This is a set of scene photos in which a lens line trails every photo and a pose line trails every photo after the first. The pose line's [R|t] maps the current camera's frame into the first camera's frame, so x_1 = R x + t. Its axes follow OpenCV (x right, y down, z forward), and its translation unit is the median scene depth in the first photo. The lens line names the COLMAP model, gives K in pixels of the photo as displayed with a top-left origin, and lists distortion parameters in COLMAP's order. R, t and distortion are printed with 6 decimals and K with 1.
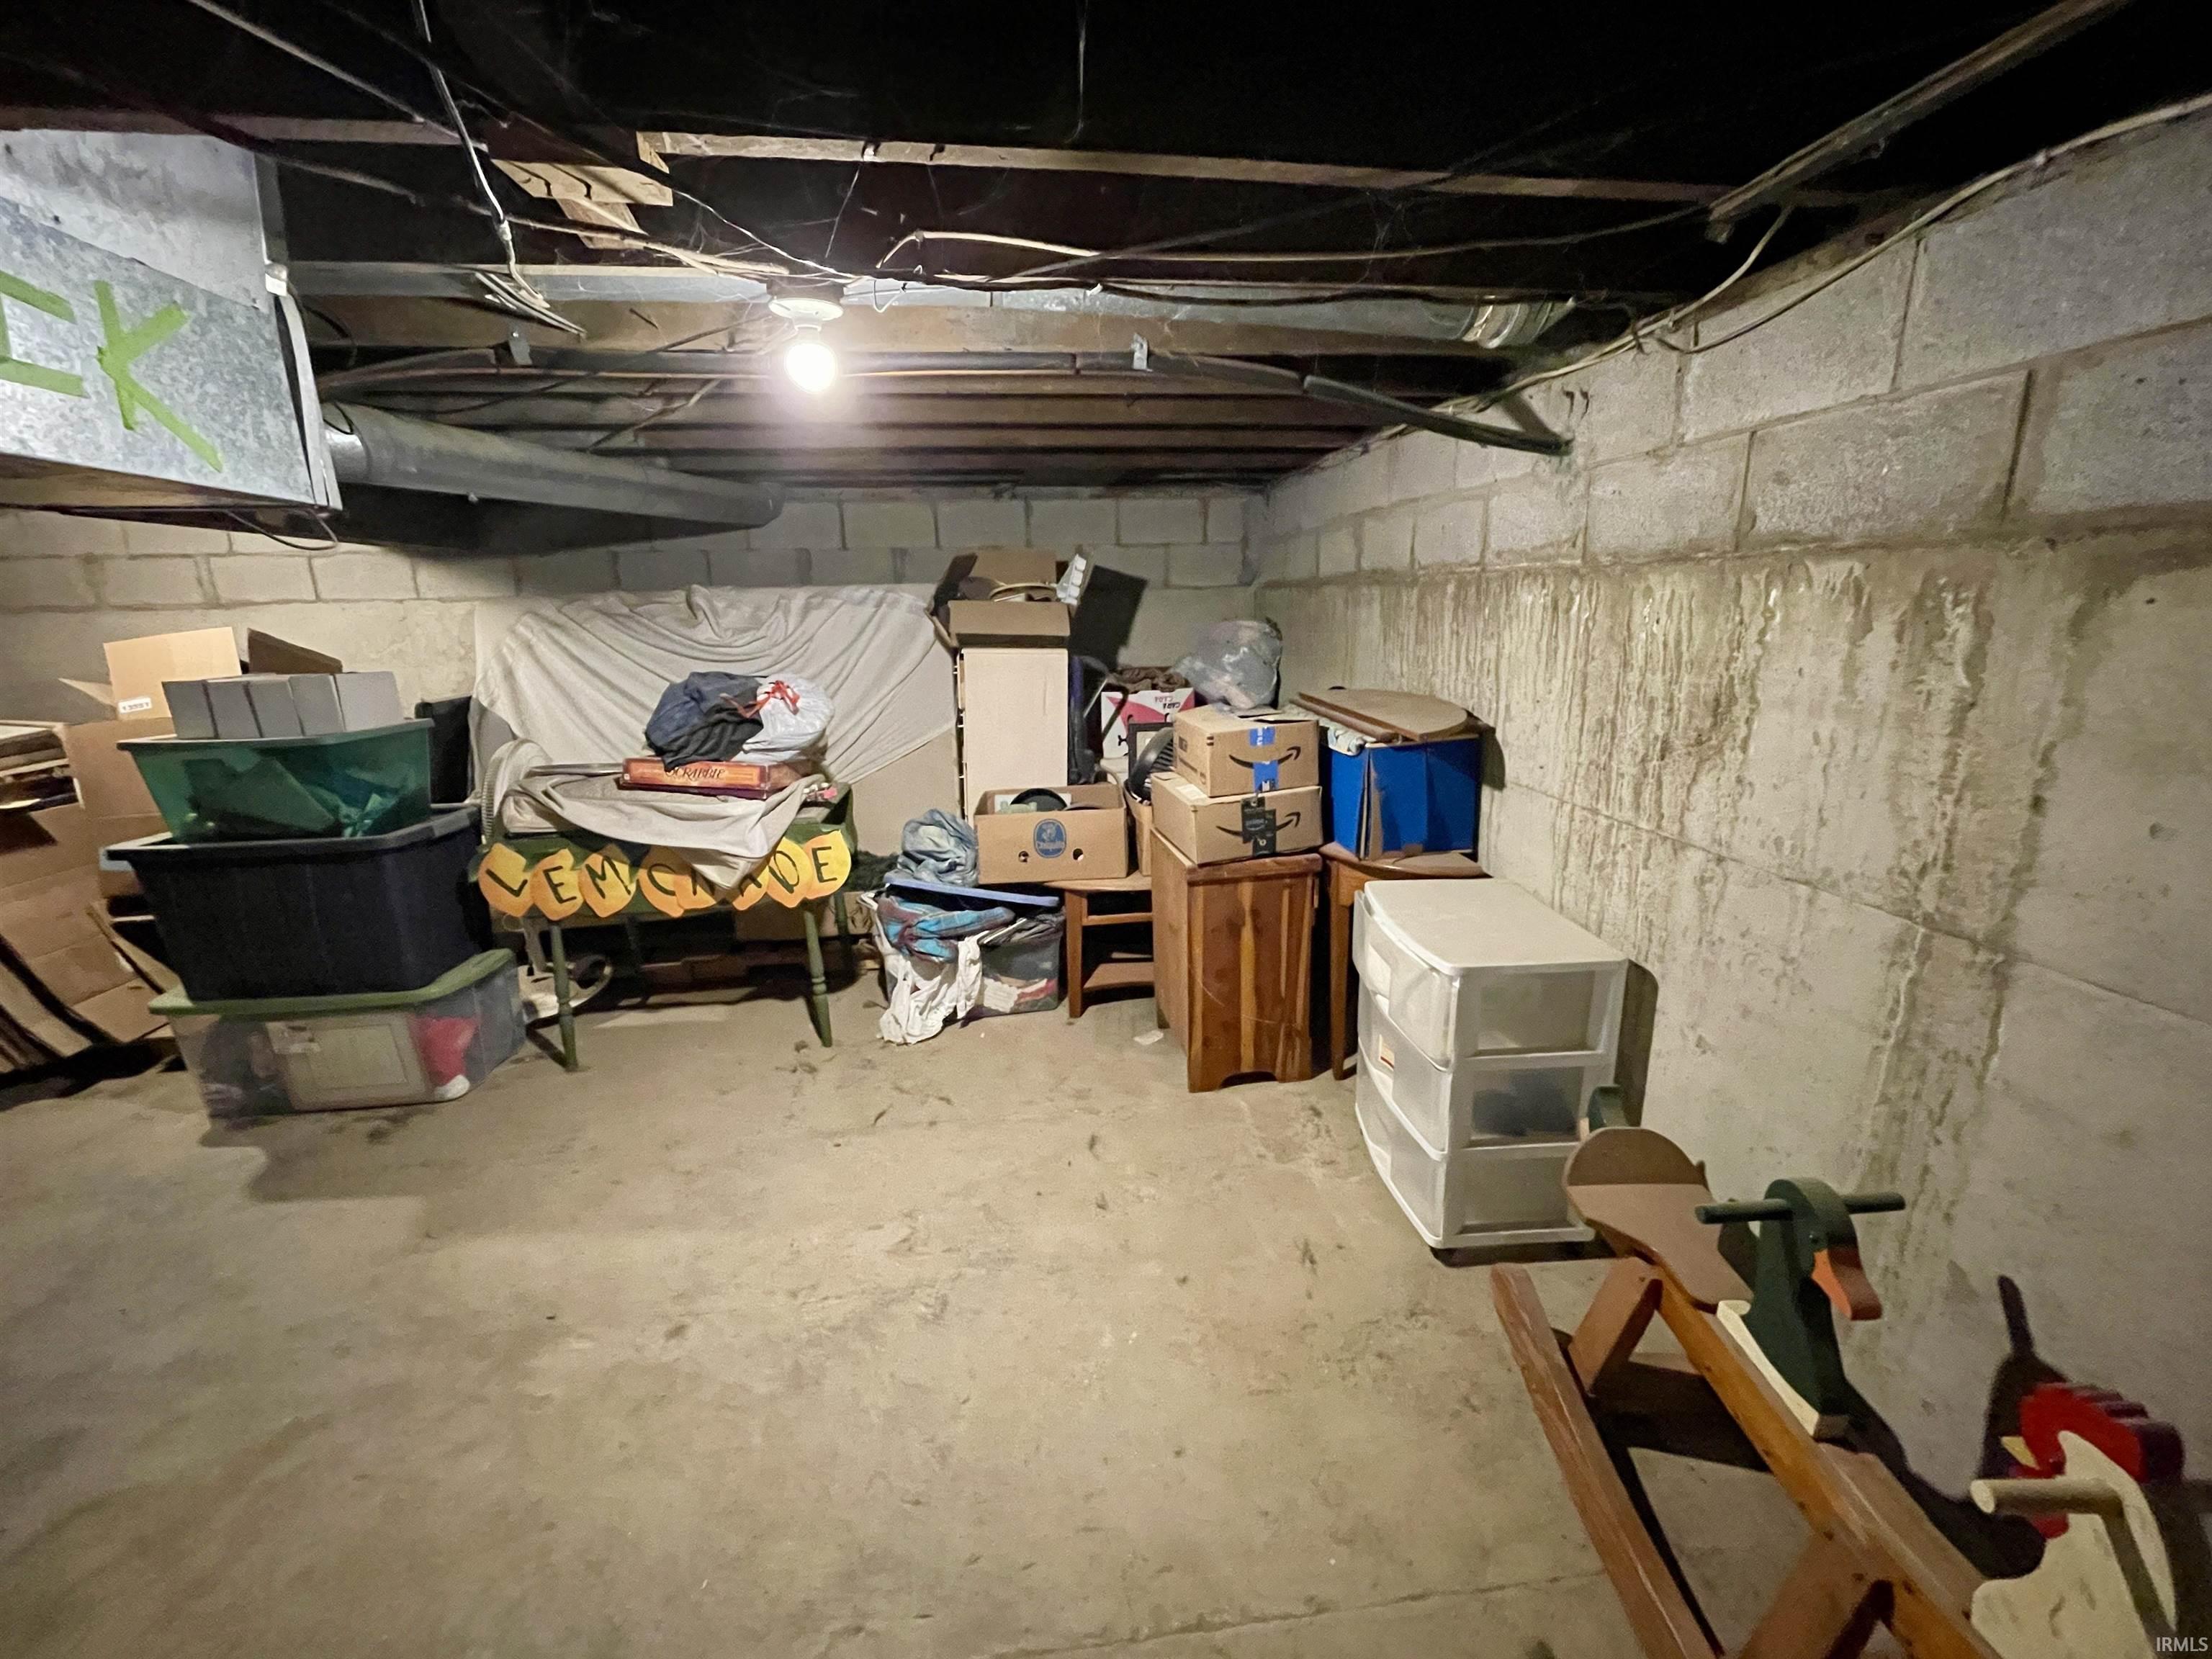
lens RADIAL K [[890.6, 0, 1097.1], [0, 890.6, 834.4], [0, 0, 1]] dist [-0.000932, -0.000469]
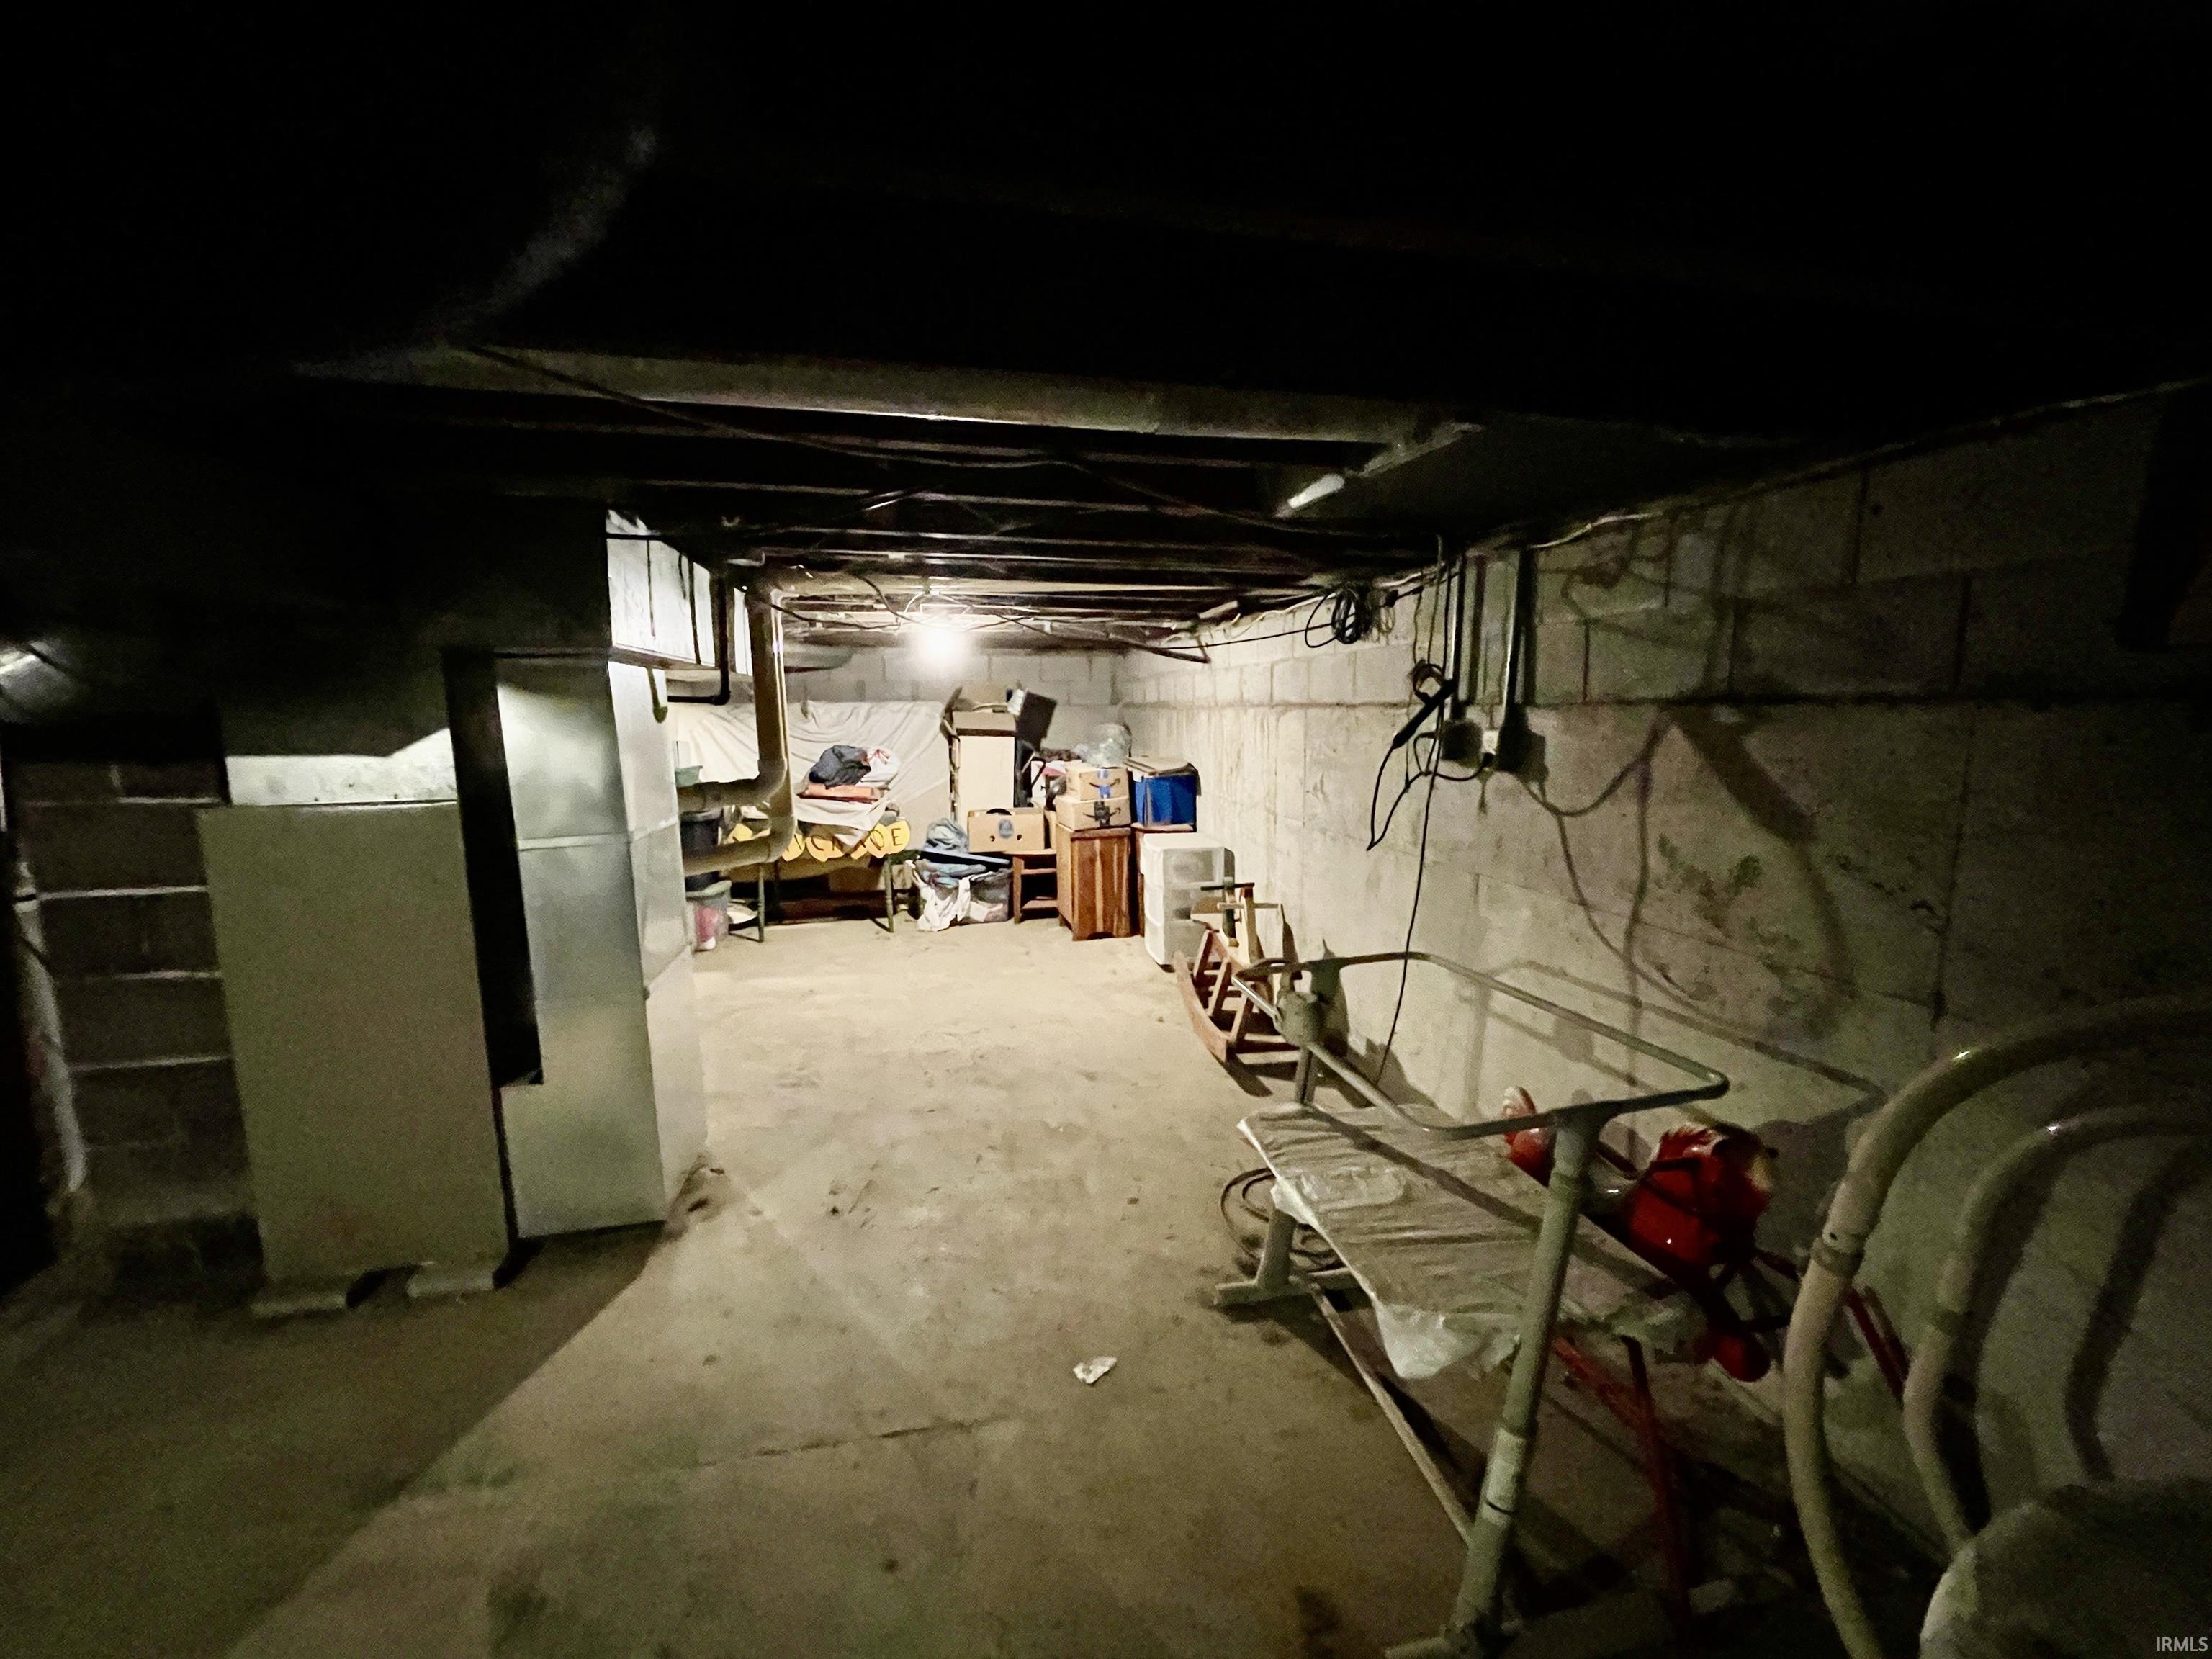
lens RADIAL K [[890.6, 0, 1097.1], [0, 890.6, 834.4], [0, 0, 1]] dist [-0.000932, -0.000469]
pose [[0.996596, 0.005202, 0.082278, -0.012701], [0.004122, 0.993615, -0.112751, 0.243805], [-0.082339, 0.112706, 0.990211, -1.003253]]
